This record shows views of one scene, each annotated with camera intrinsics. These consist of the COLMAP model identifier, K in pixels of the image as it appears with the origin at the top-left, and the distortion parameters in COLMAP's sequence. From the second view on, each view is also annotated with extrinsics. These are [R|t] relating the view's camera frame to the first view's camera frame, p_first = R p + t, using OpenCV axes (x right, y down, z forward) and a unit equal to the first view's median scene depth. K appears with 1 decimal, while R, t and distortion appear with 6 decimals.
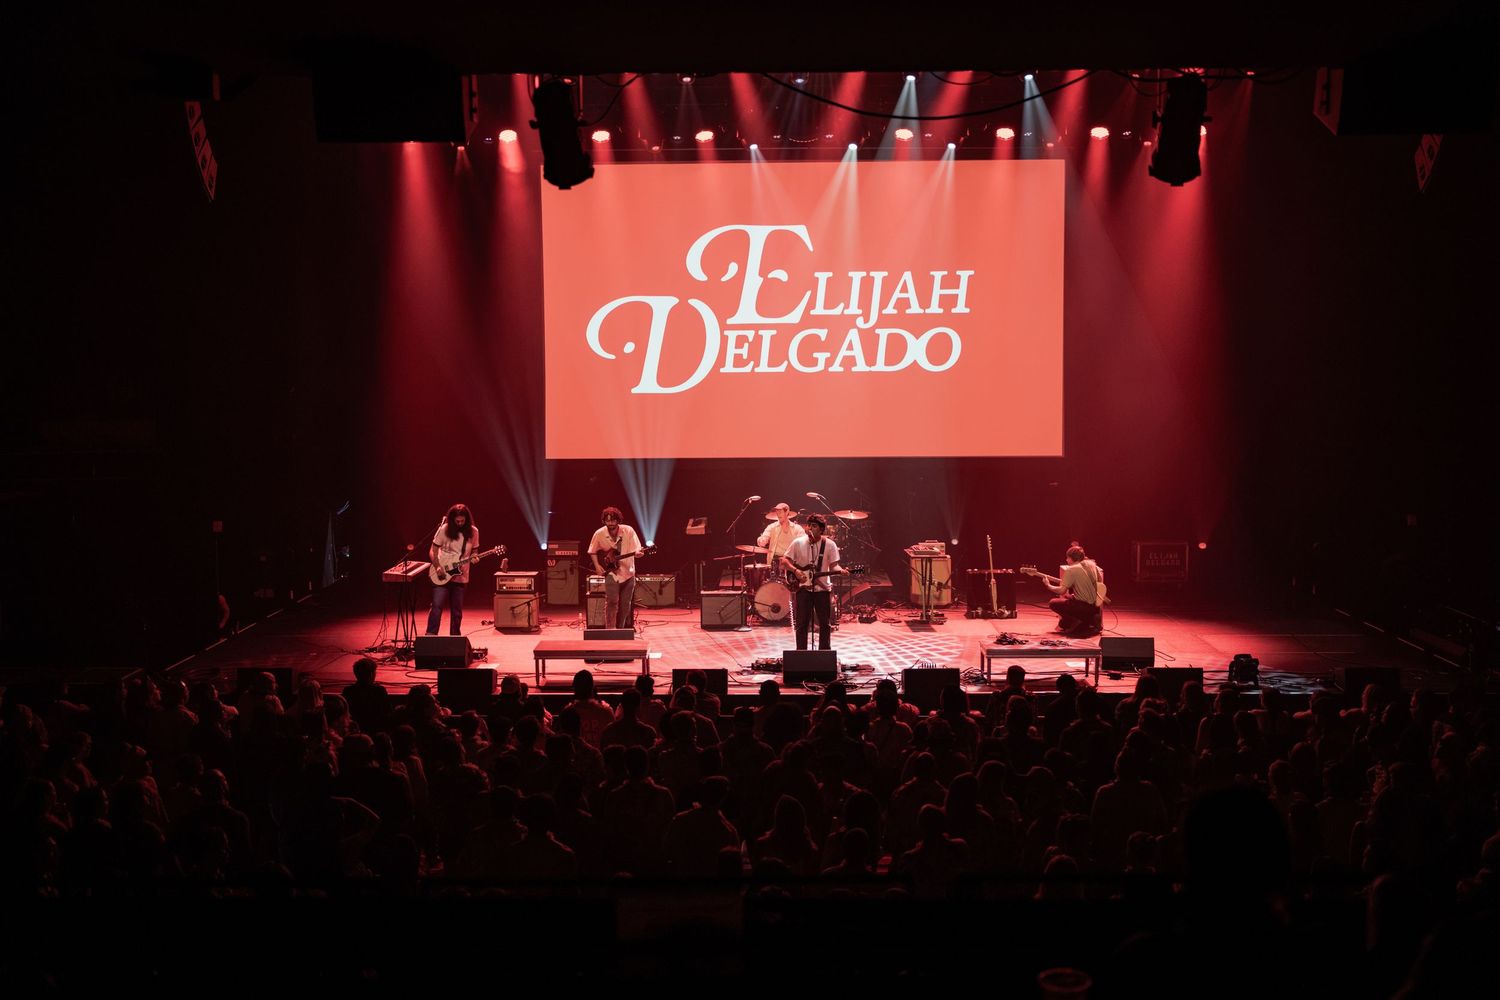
lens RADIAL K [[1604.4, 0, 756.4], [0, 1604.4, 503.6], [0, 0, 1]] dist [-0.022557, 0.000000]
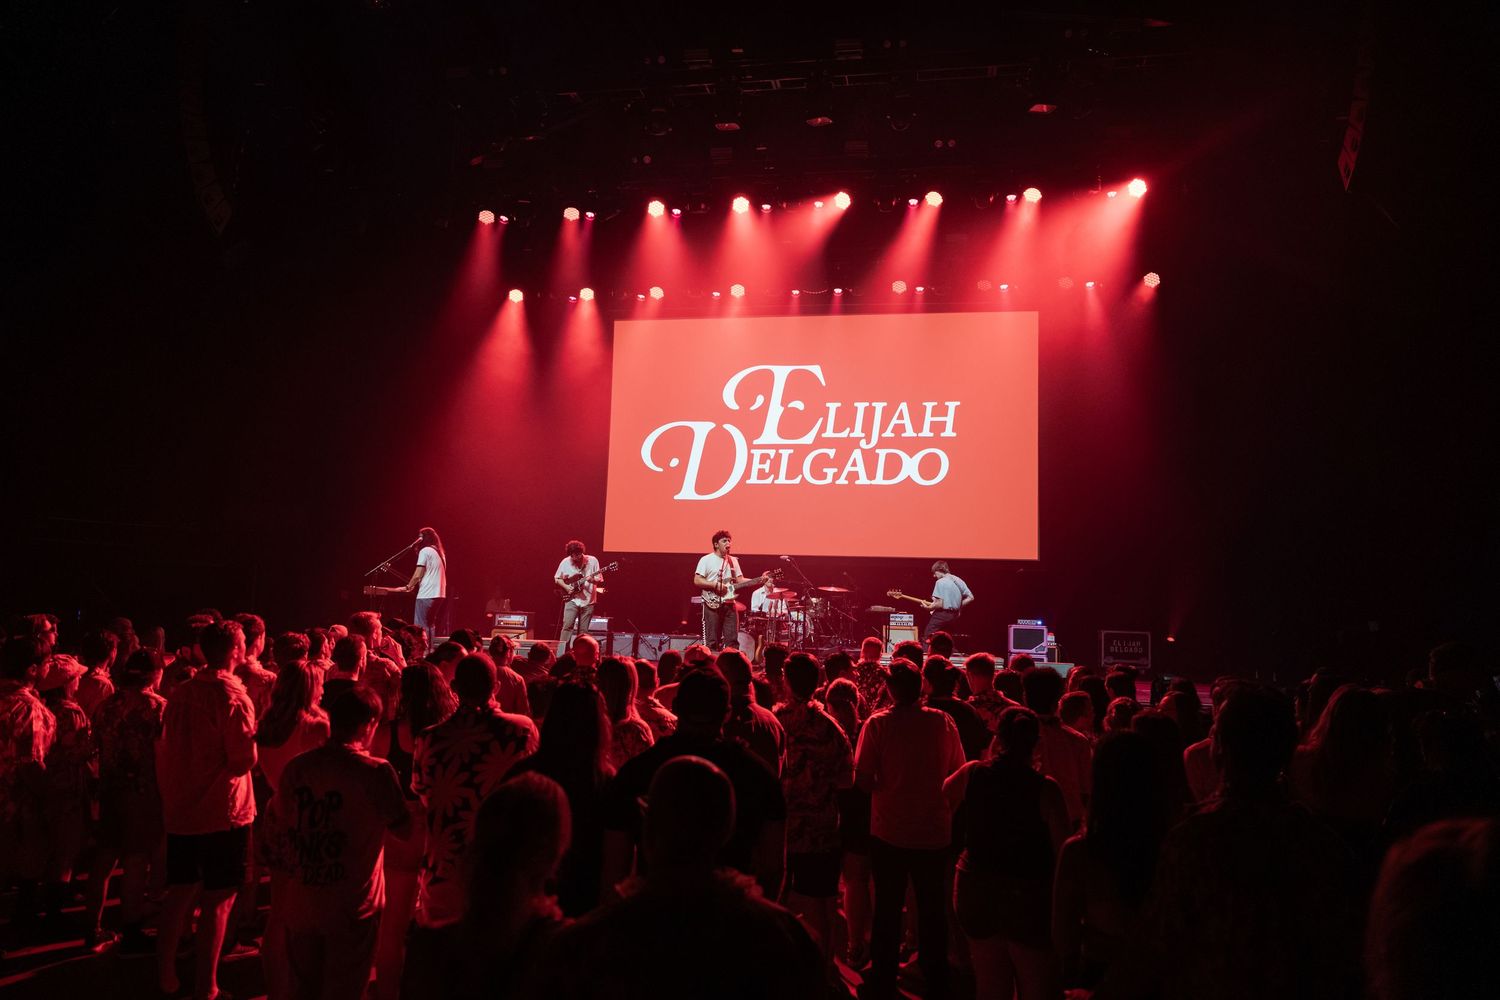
lens RADIAL K [[1048.8, 0, 759.9], [0, 1048.8, 496.7], [0, 0, 1]] dist [-0.002422, -0.003523]
pose [[0.986912, 0.016907, -0.160373, 0.114813], [-0.048929, 0.979002, -0.197891, 0.084039], [0.153660, 0.203147, 0.967016, 0.240497]]
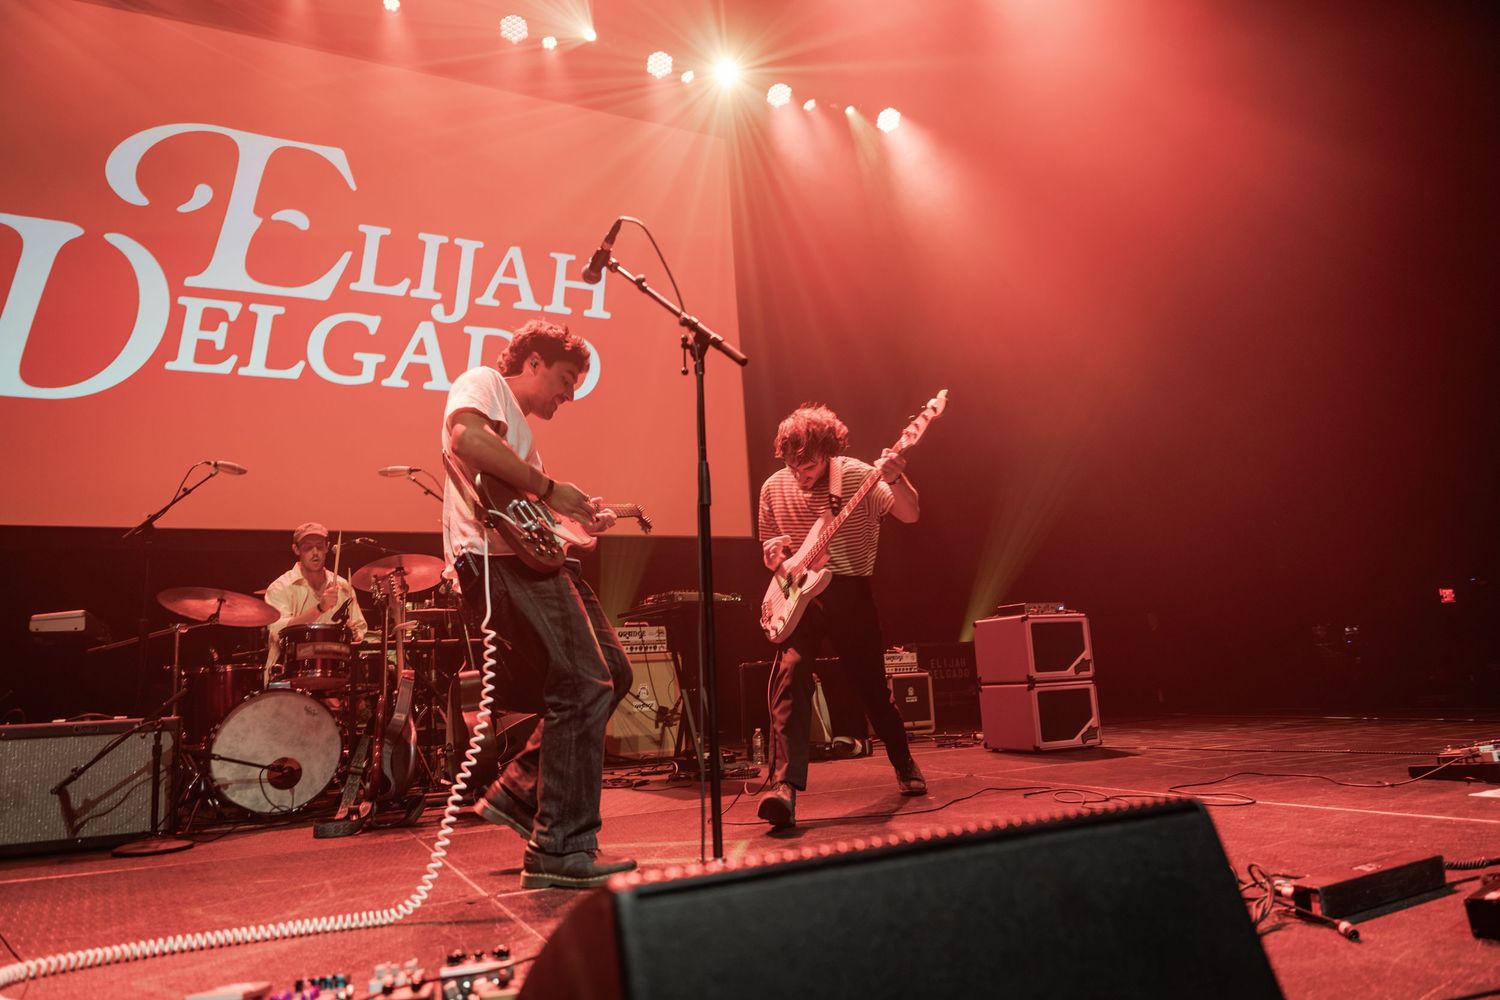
lens RADIAL K [[985.0, 0, 758.4], [0, 985.0, 503.5], [0, 0, 1]] dist [-0.003382, -0.011776]
pose [[0.885713, 0.037364, 0.462727, 0.002521], [0.087176, 0.965637, -0.244839, 0.058058], [-0.455974, 0.257196, 0.852020, 0.646934]]
